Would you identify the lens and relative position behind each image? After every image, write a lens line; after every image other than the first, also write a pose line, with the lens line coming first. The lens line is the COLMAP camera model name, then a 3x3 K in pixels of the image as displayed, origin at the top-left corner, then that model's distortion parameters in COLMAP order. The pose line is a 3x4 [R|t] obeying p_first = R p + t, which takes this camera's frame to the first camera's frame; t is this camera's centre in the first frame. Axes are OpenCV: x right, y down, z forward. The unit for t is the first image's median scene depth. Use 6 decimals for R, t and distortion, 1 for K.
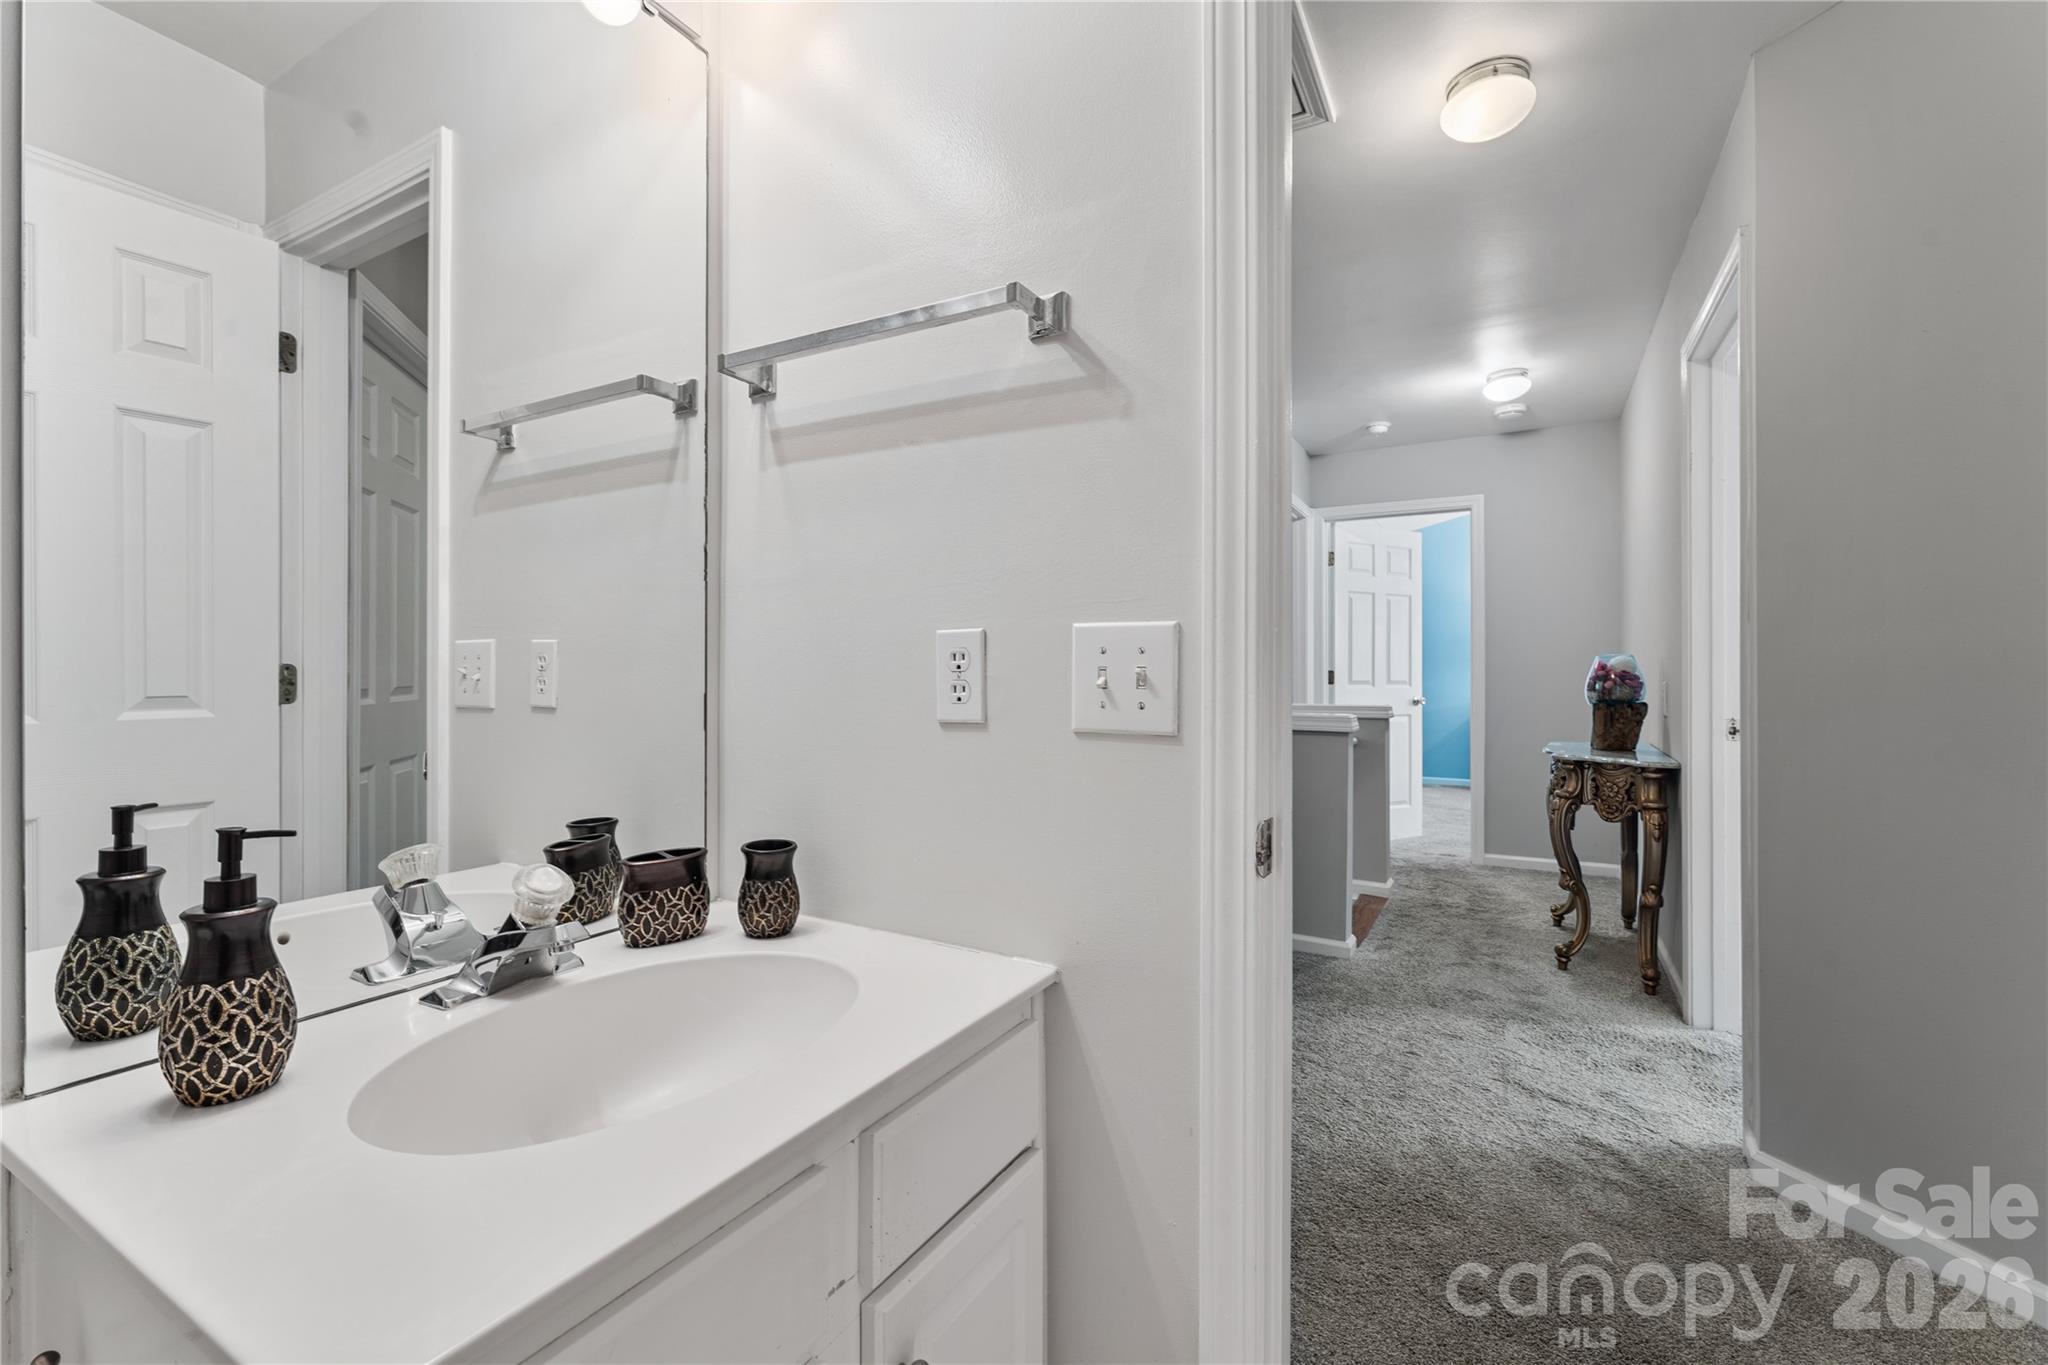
lens RADIAL K [[879.7, 0, 1042.0], [0, 879.7, 679.2], [0, 0, 1]] dist [-0.004920, 0.002251]
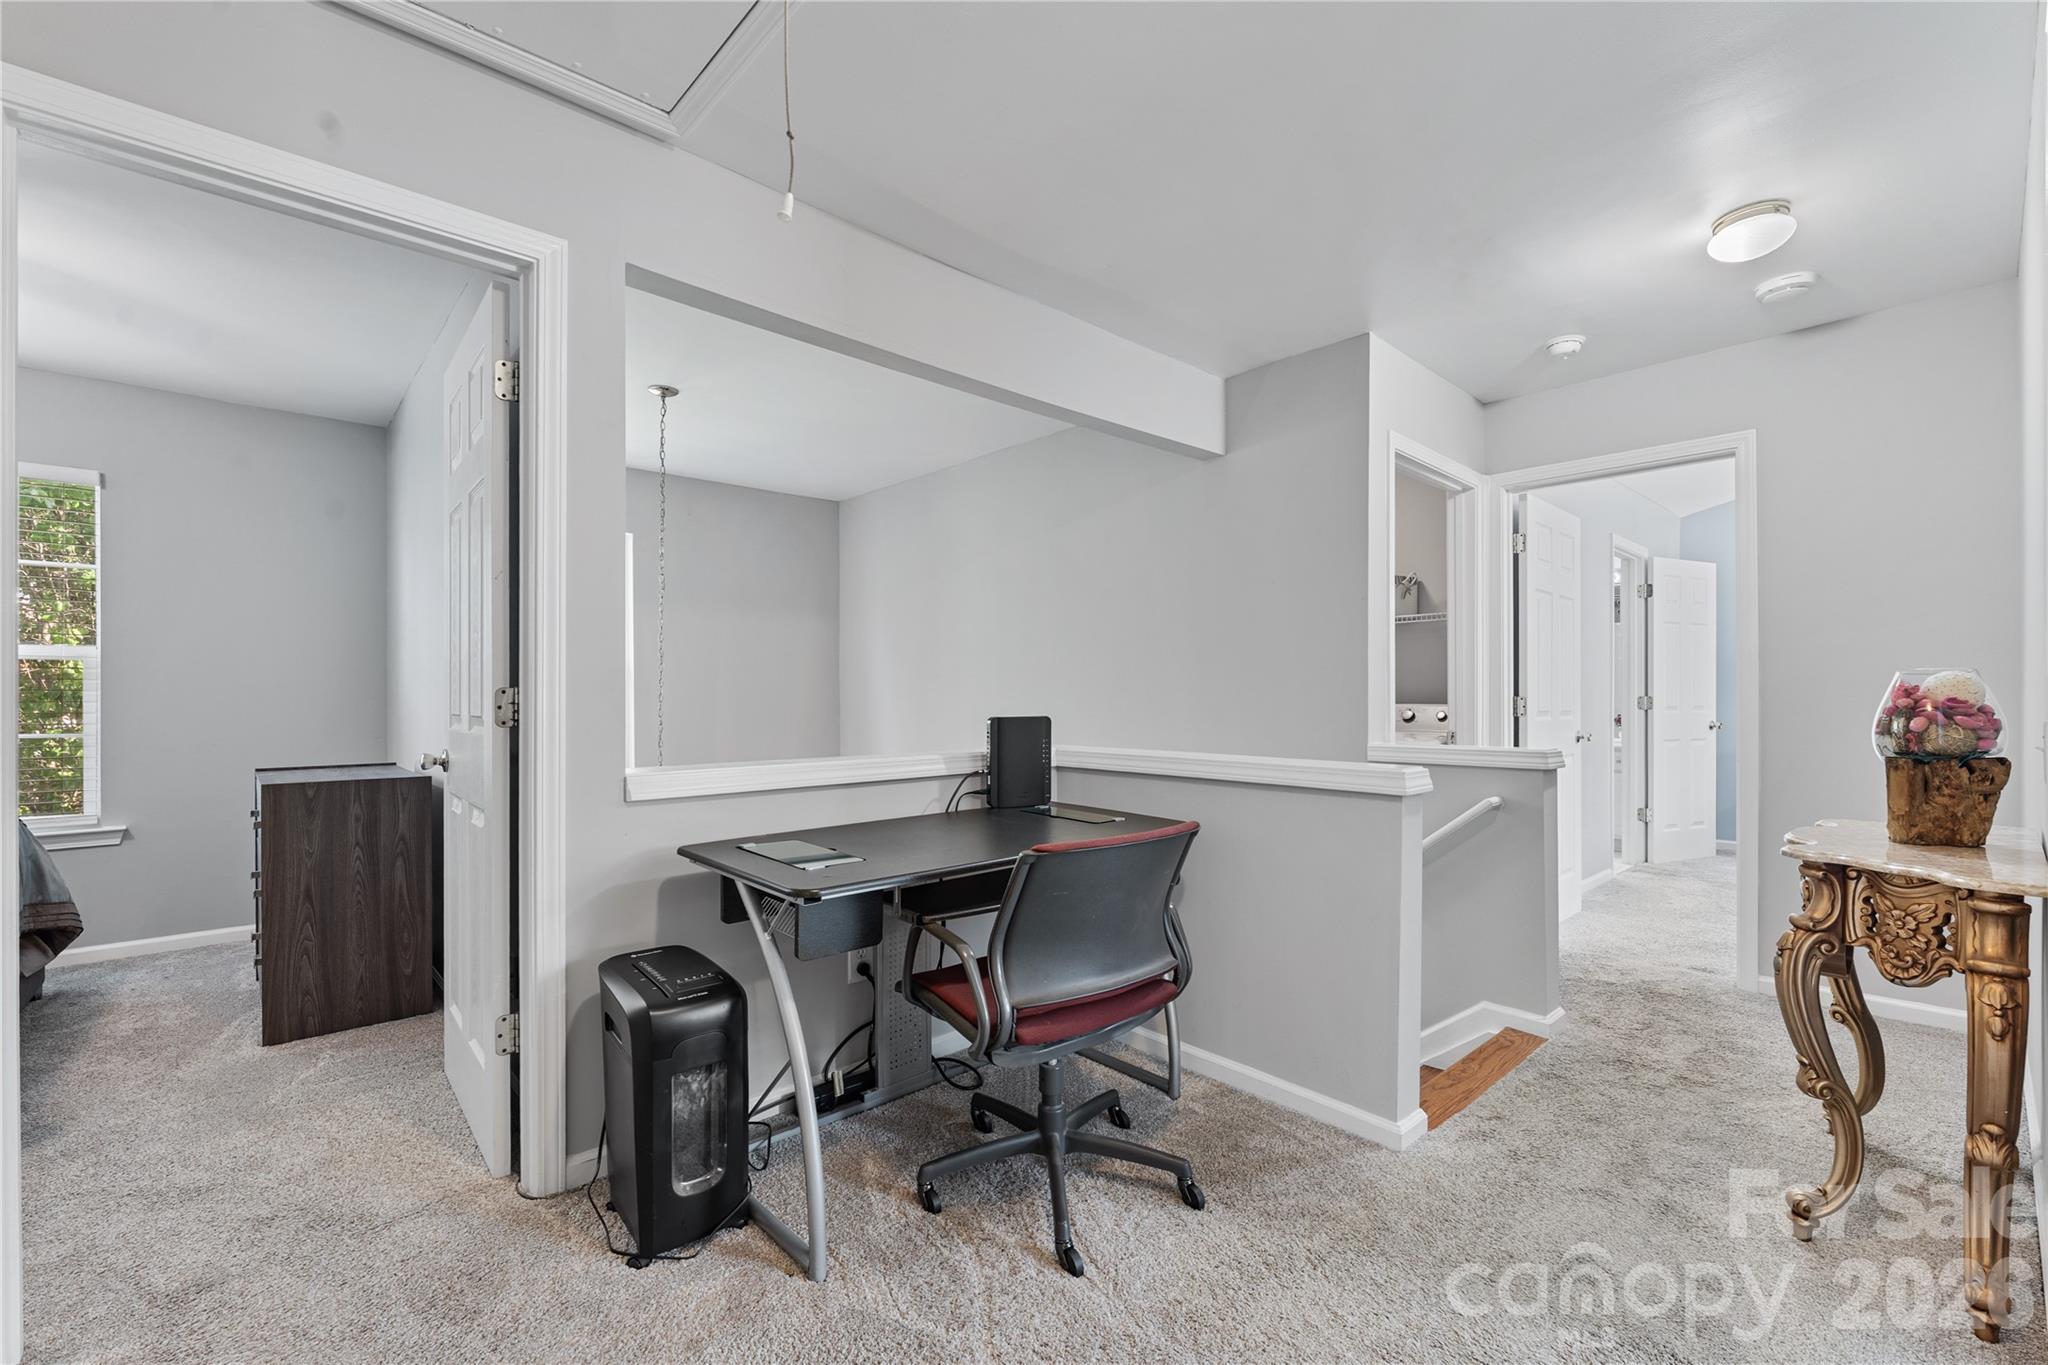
lens RADIAL K [[879.7, 0, 1030.9], [0, 879.7, 704.5], [0, 0, 1]] dist [-0.004920, 0.002251]
pose [[0.948157, 0.000773, -0.317801, 0.296415], [-0.001143, 0.999999, -0.000978, -0.004569], [0.317800, 0.001290, 0.948157, 0.309632]]
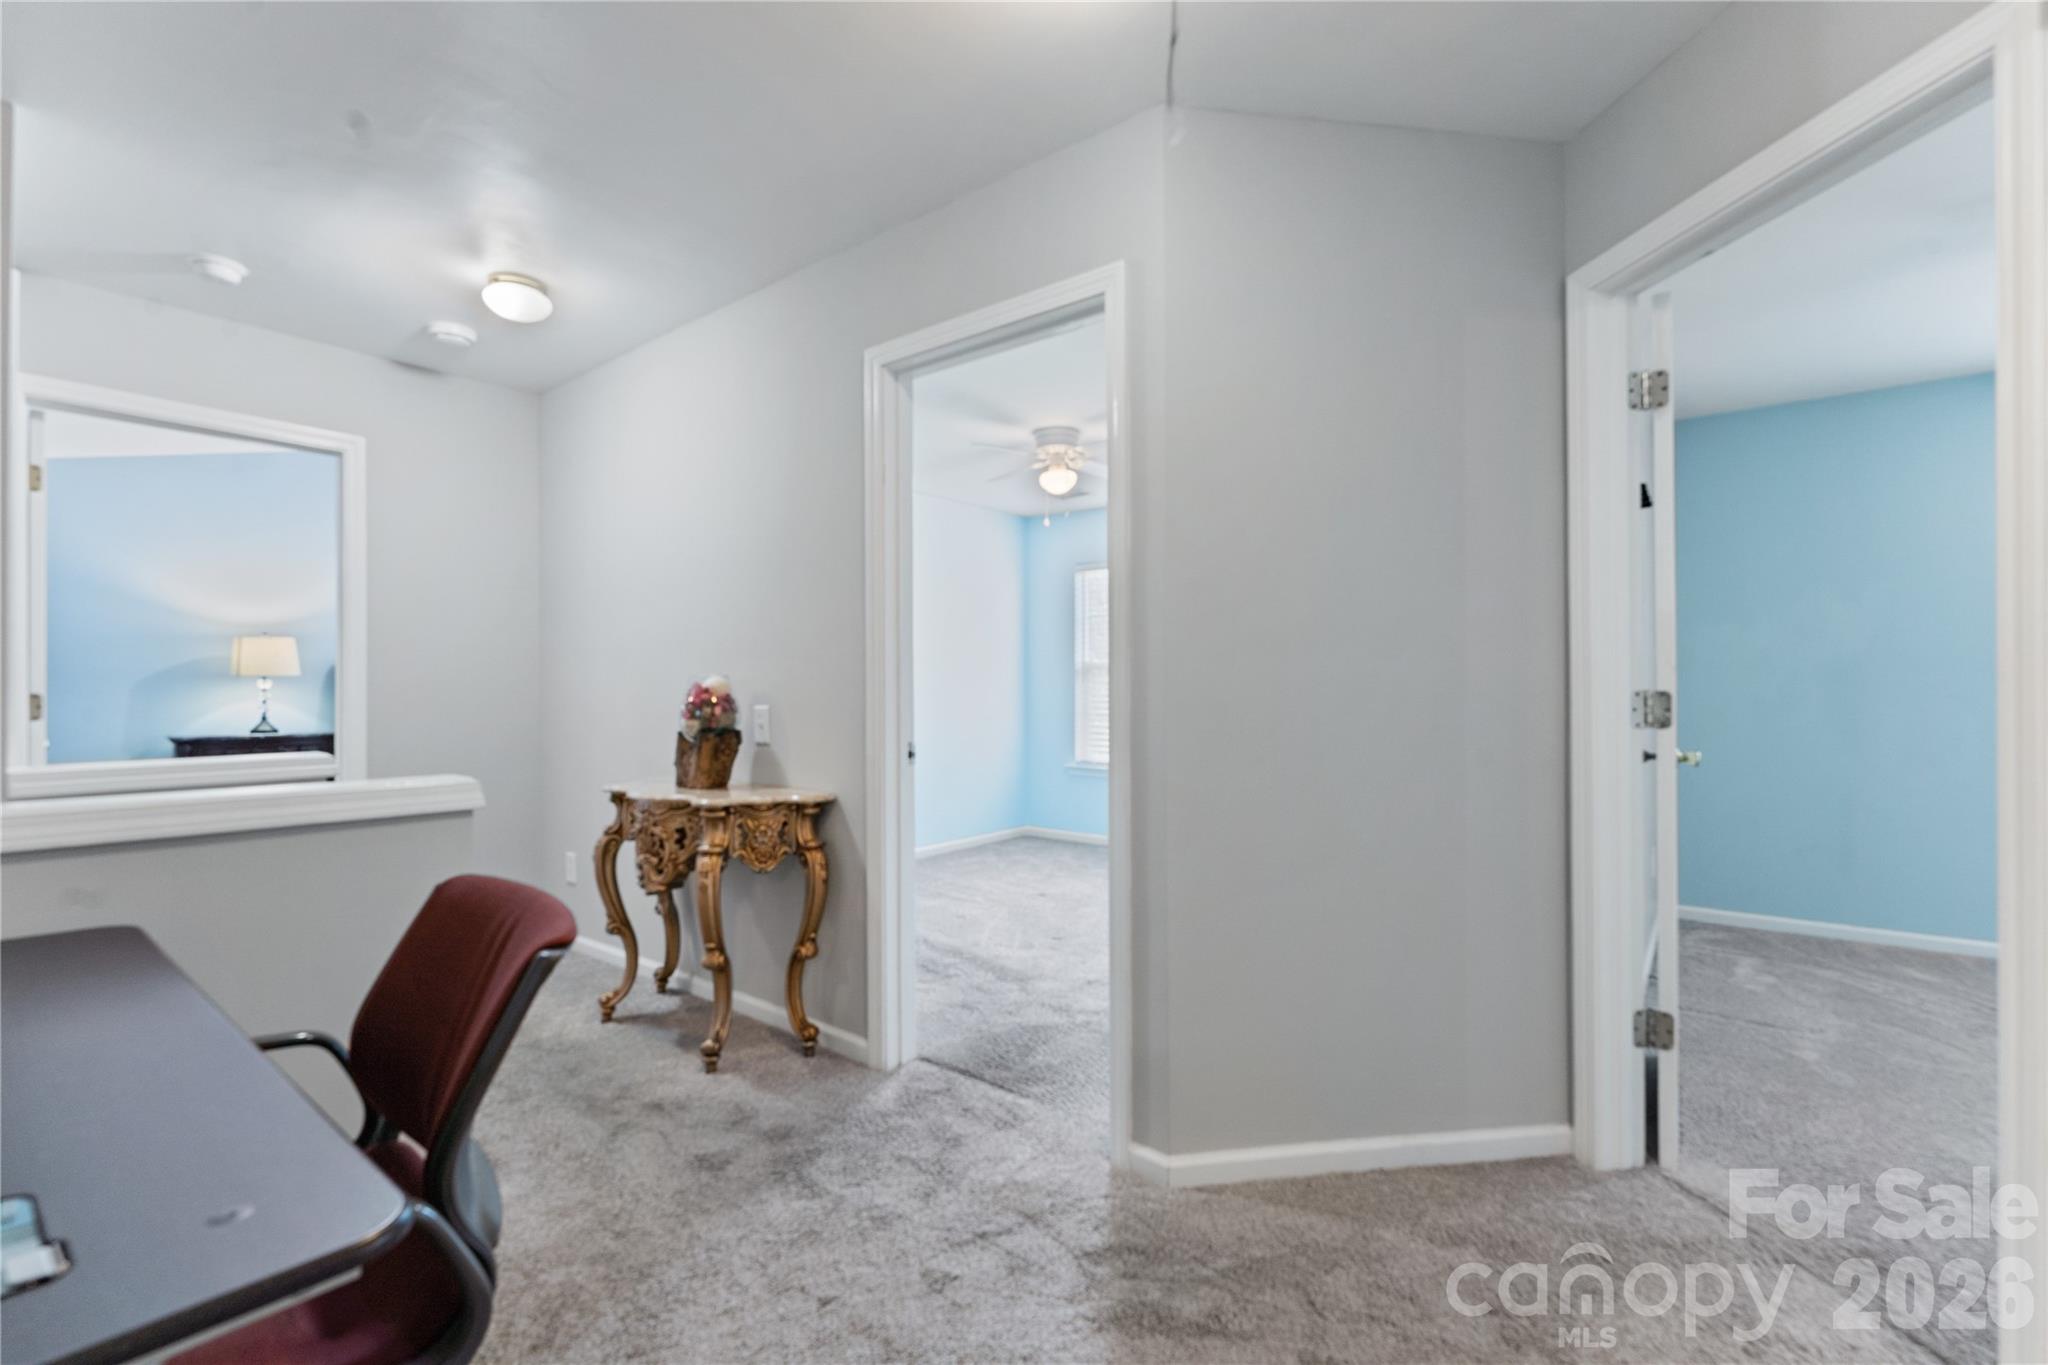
lens RADIAL K [[879.7, 0, 1014.3], [0, 879.7, 688.0], [0, 0, 1]] dist [-0.004920, 0.002251]
pose [[0.167526, -0.001239, 0.985867, -0.136023], [0.011434, 0.999934, -0.000686, -0.011049], [-0.985801, 0.011388, 0.167529, 0.573579]]
